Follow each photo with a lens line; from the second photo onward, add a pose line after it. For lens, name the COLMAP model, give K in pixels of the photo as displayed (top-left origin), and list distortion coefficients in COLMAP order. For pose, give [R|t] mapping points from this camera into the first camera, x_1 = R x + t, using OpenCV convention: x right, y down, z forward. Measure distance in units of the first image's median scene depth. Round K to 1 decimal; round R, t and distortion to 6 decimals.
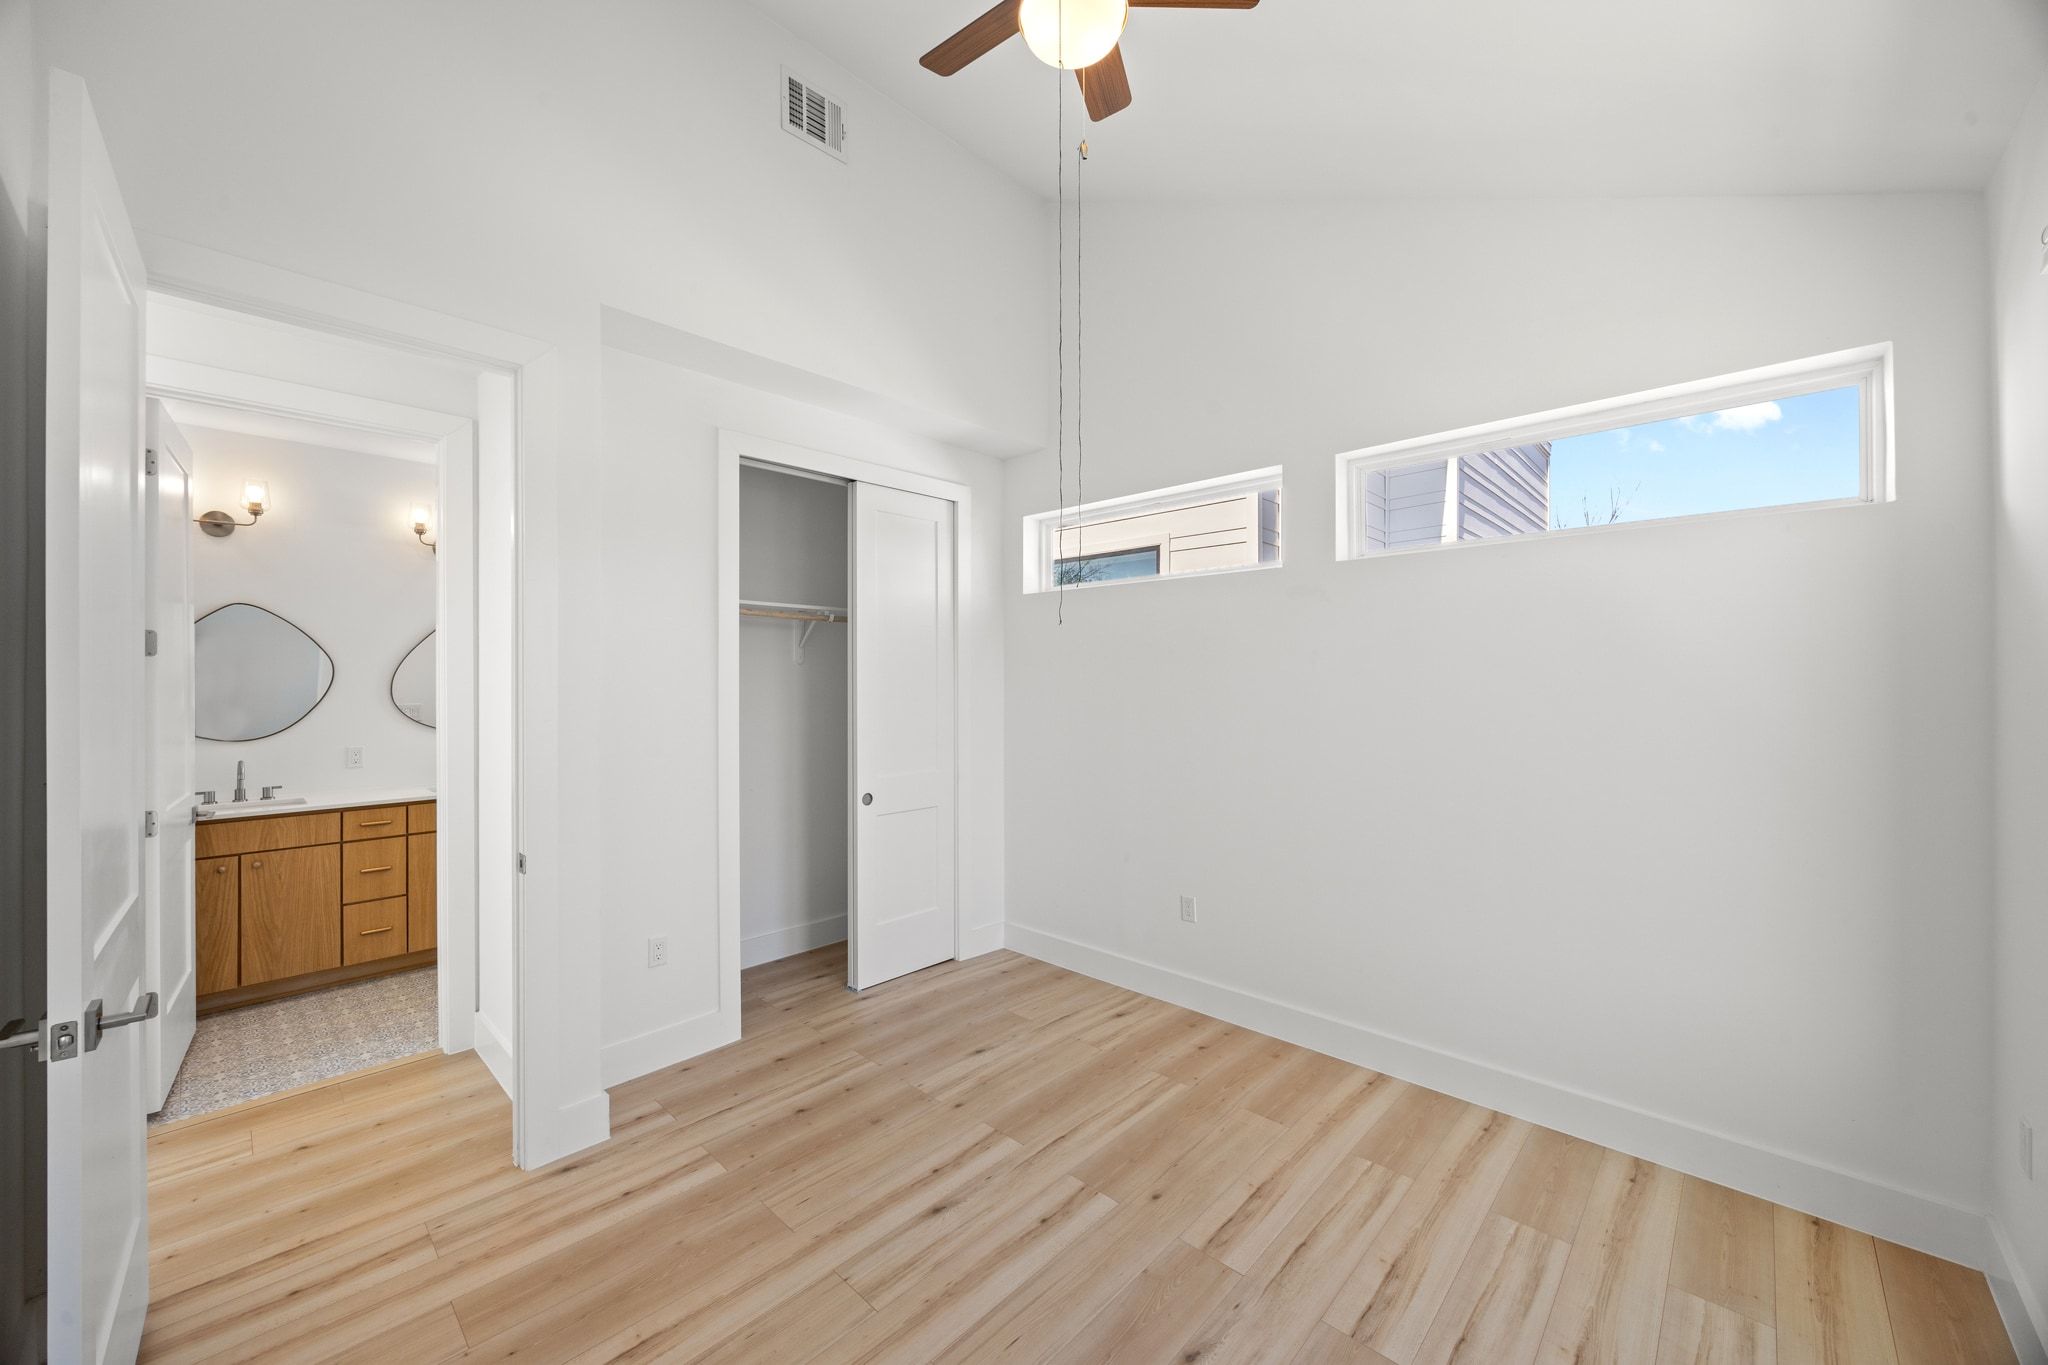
lens RADIAL K [[777.3, 0, 1027.5], [0, 777.3, 678.7], [0, 0, 1]] dist [-0.003297, -0.000369]
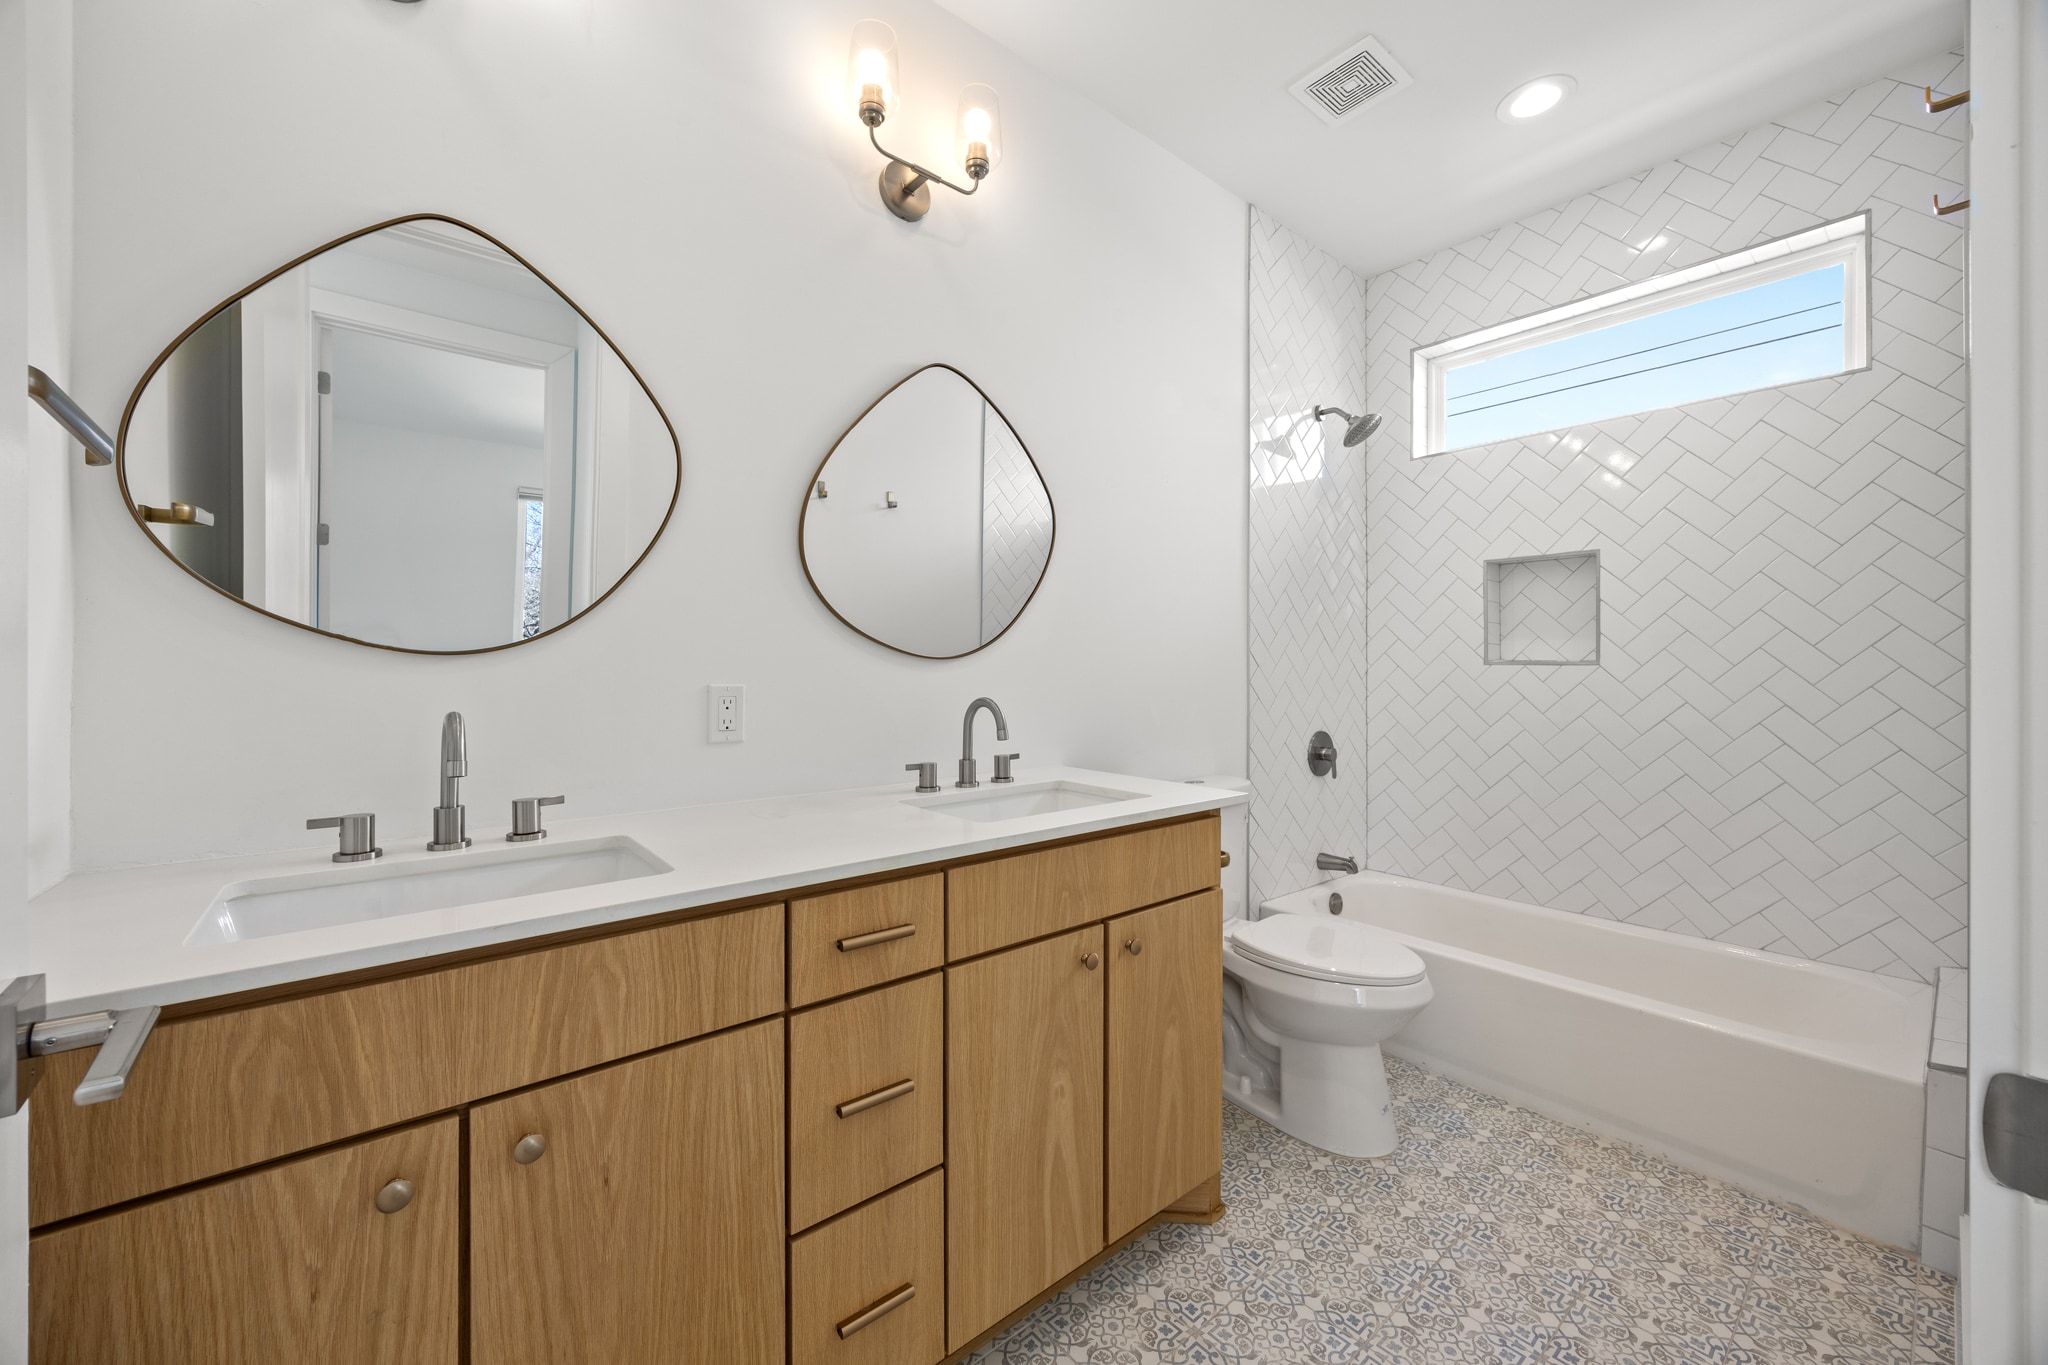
lens RADIAL K [[777.3, 0, 1025.4], [0, 777.3, 673.7], [0, 0, 1]] dist [-0.003297, -0.000369]
pose [[0.992218, 0.001835, -0.124497, -0.768637], [-0.001540, 0.999996, 0.002464, 0.090964], [0.124501, -0.002253, 0.992217, 0.739522]]
